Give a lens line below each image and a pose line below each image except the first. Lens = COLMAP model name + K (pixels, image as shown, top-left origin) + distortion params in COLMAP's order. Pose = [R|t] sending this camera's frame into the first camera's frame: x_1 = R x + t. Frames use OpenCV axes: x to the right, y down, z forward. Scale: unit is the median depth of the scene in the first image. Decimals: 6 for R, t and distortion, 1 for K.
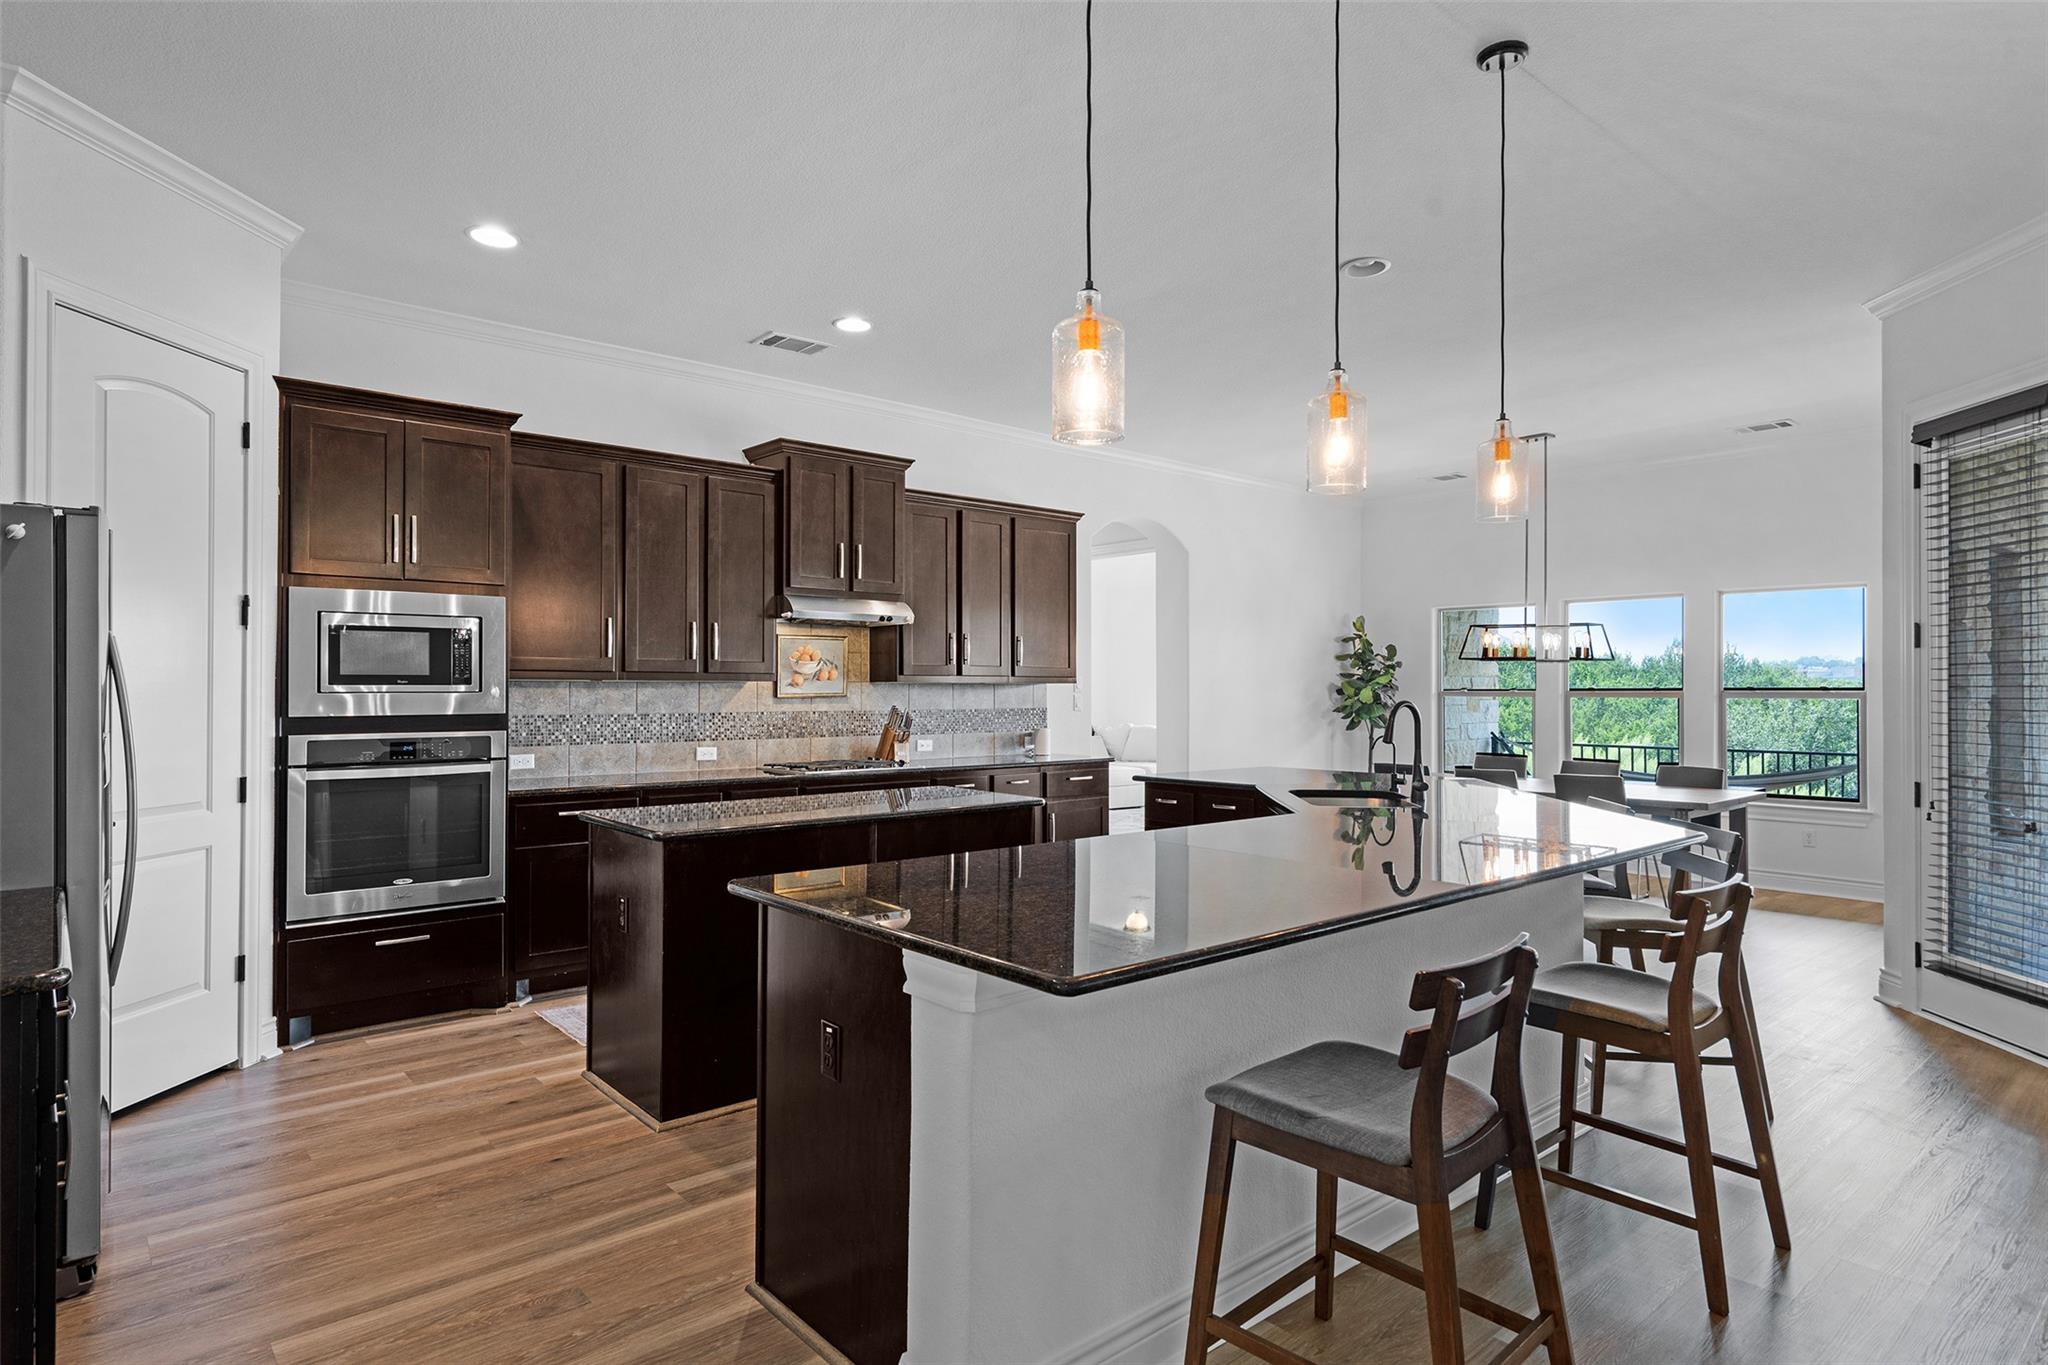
lens RADIAL K [[1122.4, 0, 1022.1], [0, 1122.4, 685.6], [0, 0, 1]] dist [0.002450, -0.002019]
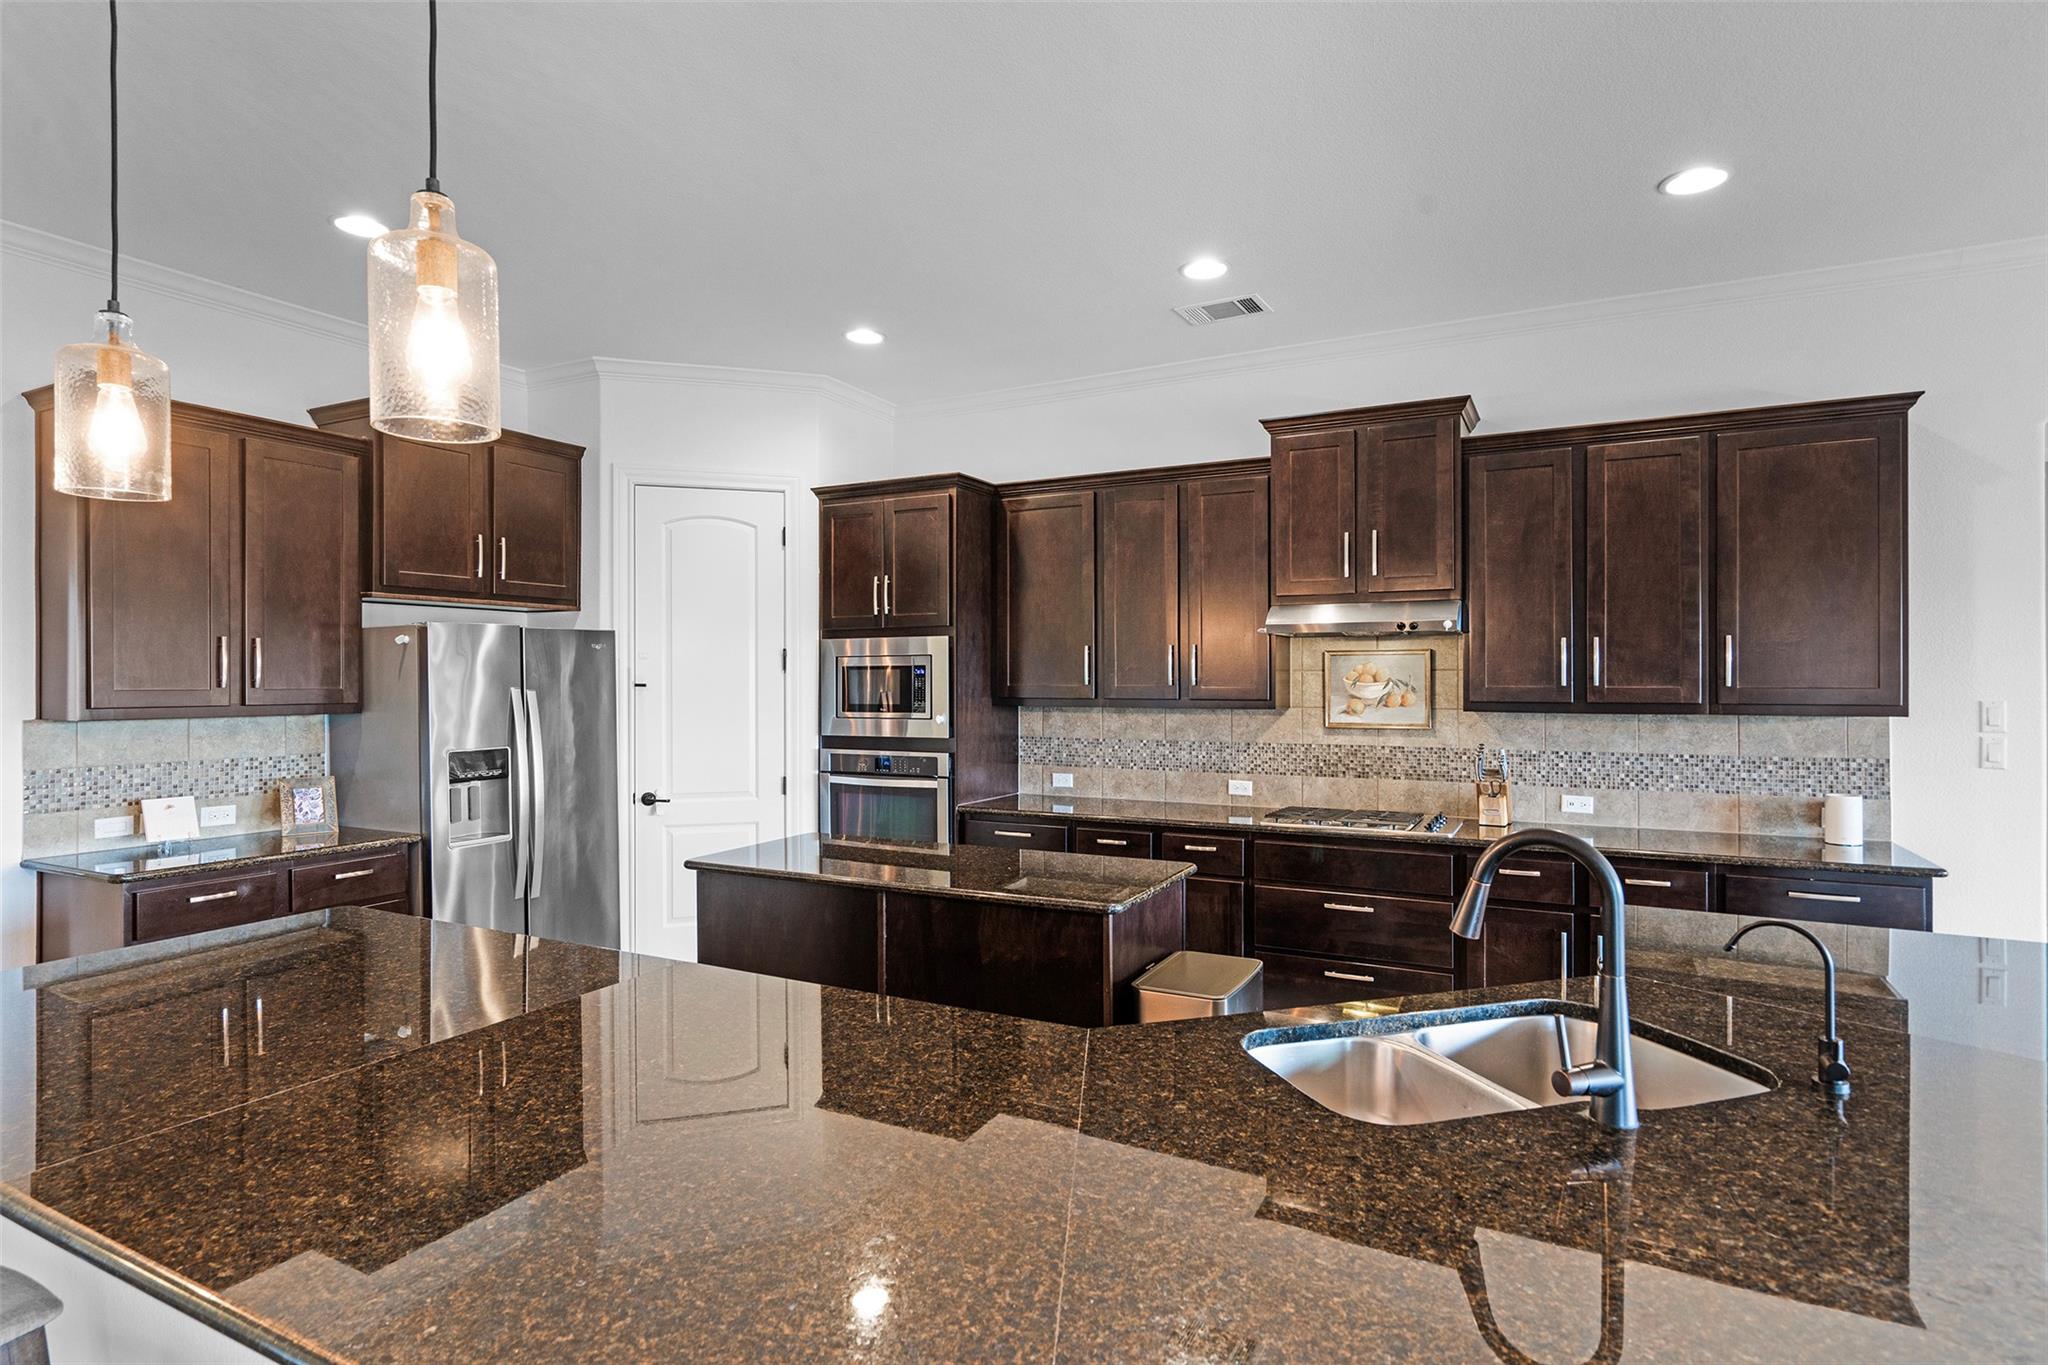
lens RADIAL K [[1060.3, 0, 1018.9], [0, 1060.3, 682.4], [0, 0, 1]] dist [0.005437, 0.001403]
pose [[0.361001, 0.000046, -0.932565, 0.453528], [0.005108, 0.999985, 0.002026, -0.026723], [0.932551, -0.005494, 0.360995, 0.535482]]
